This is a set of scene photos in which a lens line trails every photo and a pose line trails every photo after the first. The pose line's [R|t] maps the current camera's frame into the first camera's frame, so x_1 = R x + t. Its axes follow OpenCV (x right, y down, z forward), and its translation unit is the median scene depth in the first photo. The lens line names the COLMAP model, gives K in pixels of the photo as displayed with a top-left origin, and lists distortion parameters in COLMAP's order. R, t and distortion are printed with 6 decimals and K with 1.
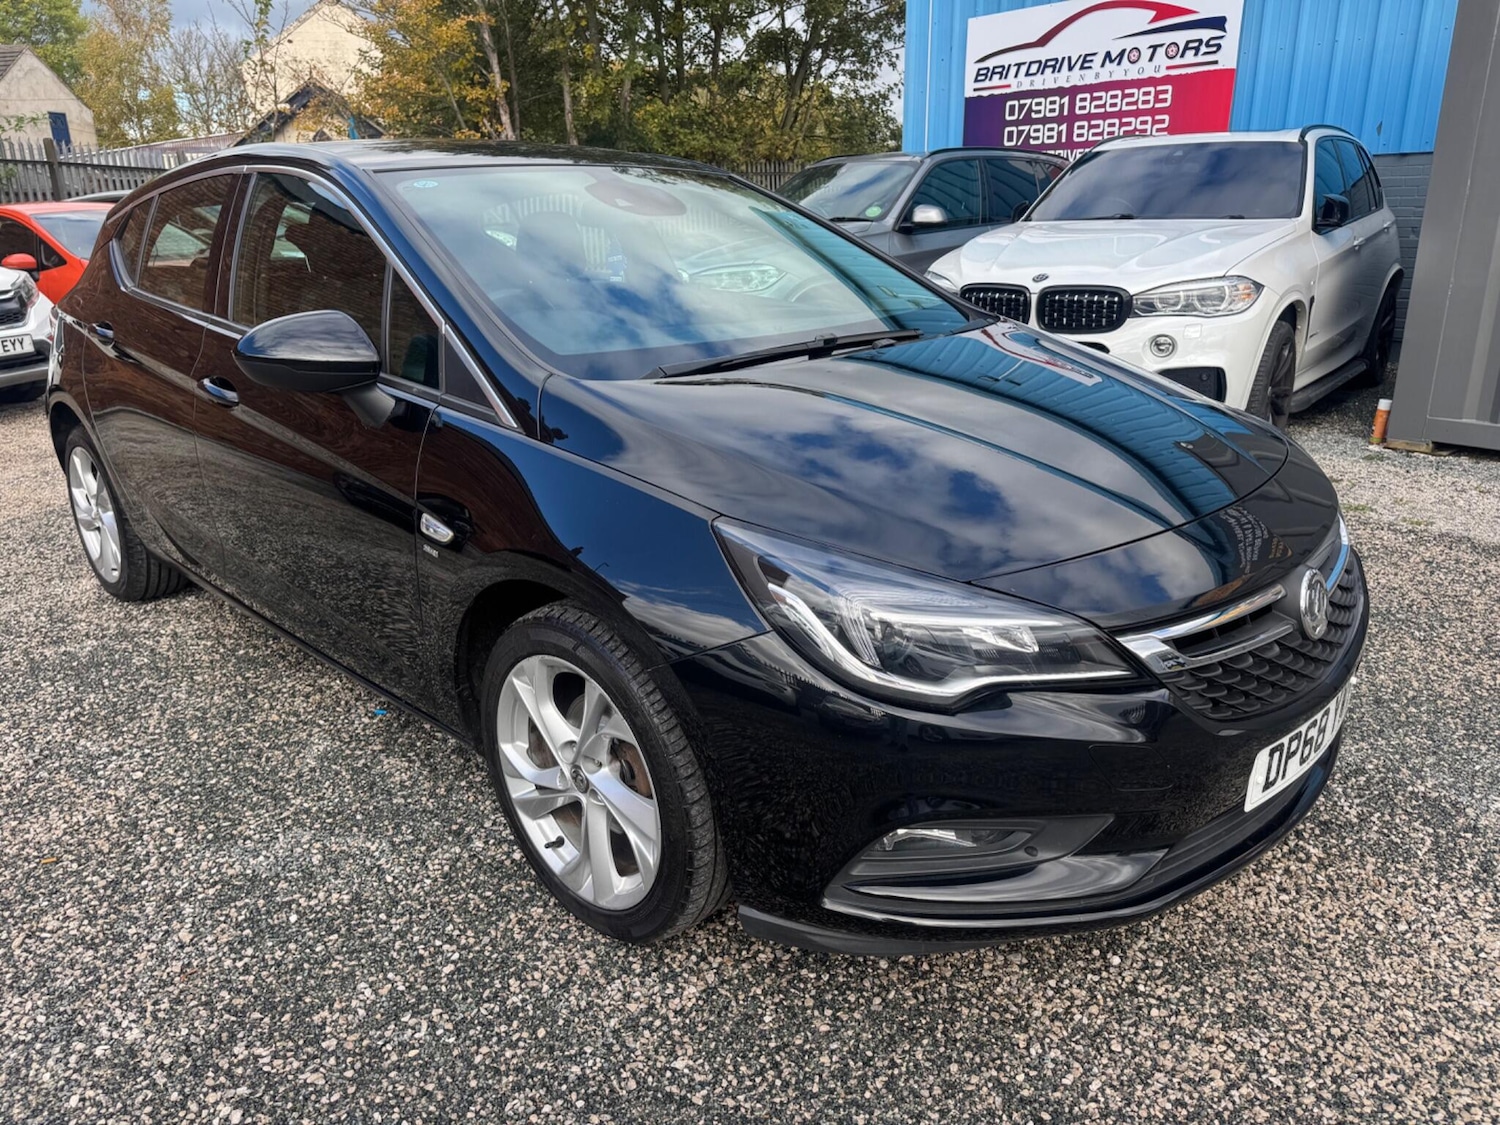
lens RADIAL K [[1061.9, 0, 752.4], [0, 1061.9, 565.6], [0, 0, 1]] dist [0.015775, -0.021205]
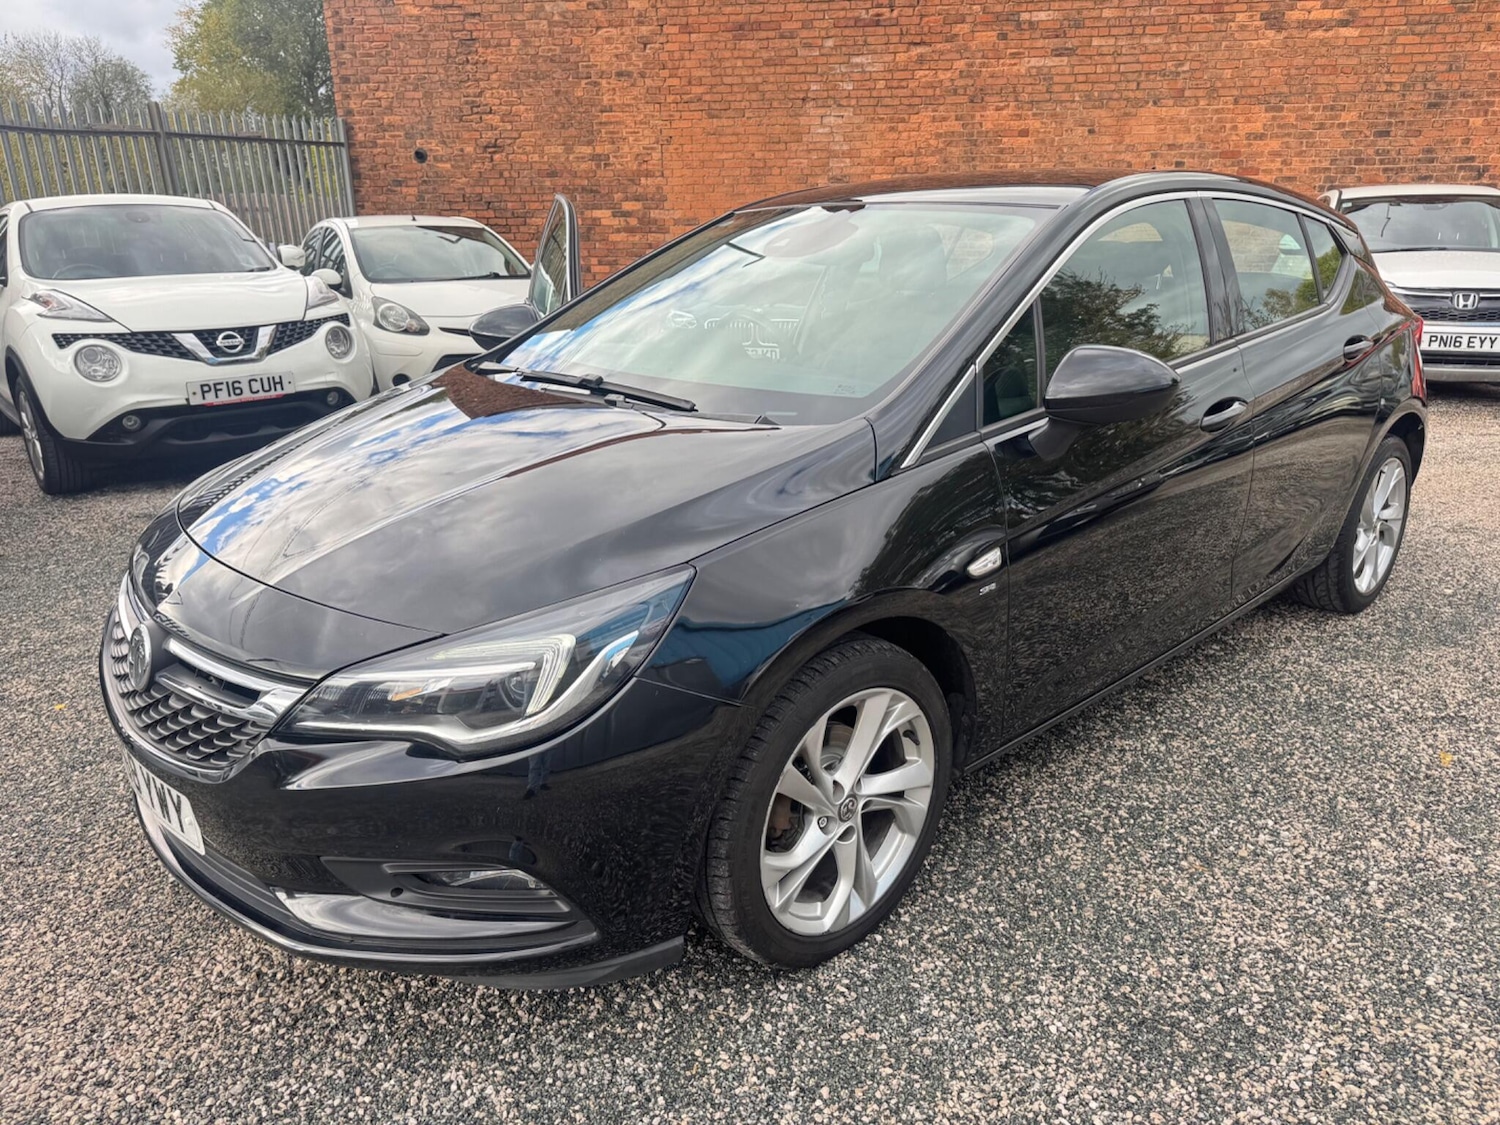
lens RADIAL K [[1053.6, 0, 751.7], [0, 1053.6, 569.3], [0, 0, 1]] dist [0.013030, -0.017812]
pose [[-0.053257, 0.336005, -0.940353, 0.333797], [-0.307099, 0.890541, 0.335599, -0.133770], [0.950186, 0.306655, 0.055759, 0.343020]]
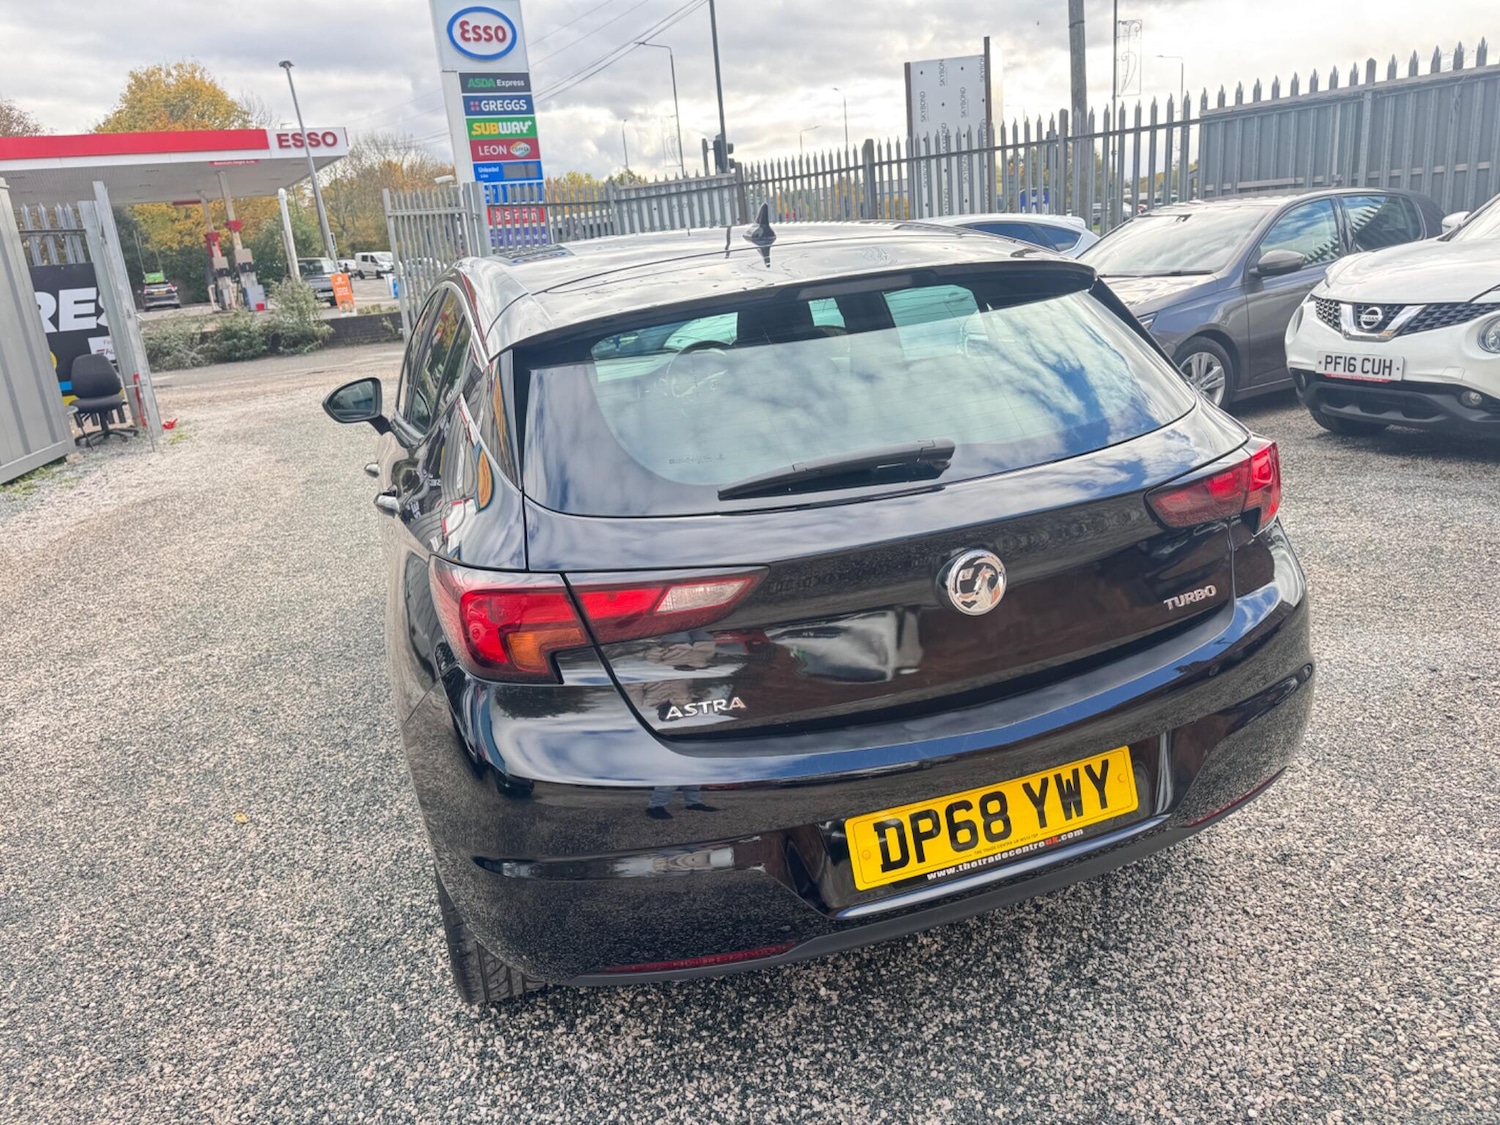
lens RADIAL K [[1053.6, 0, 751.7], [0, 1053.6, 569.3], [0, 0, 1]] dist [0.013030, -0.017812]
pose [[-0.886214, -0.037416, 0.461763, -0.343067], [0.248007, 0.803567, 0.541085, -0.268197], [-0.391302, 0.594038, -0.702853, 0.751087]]
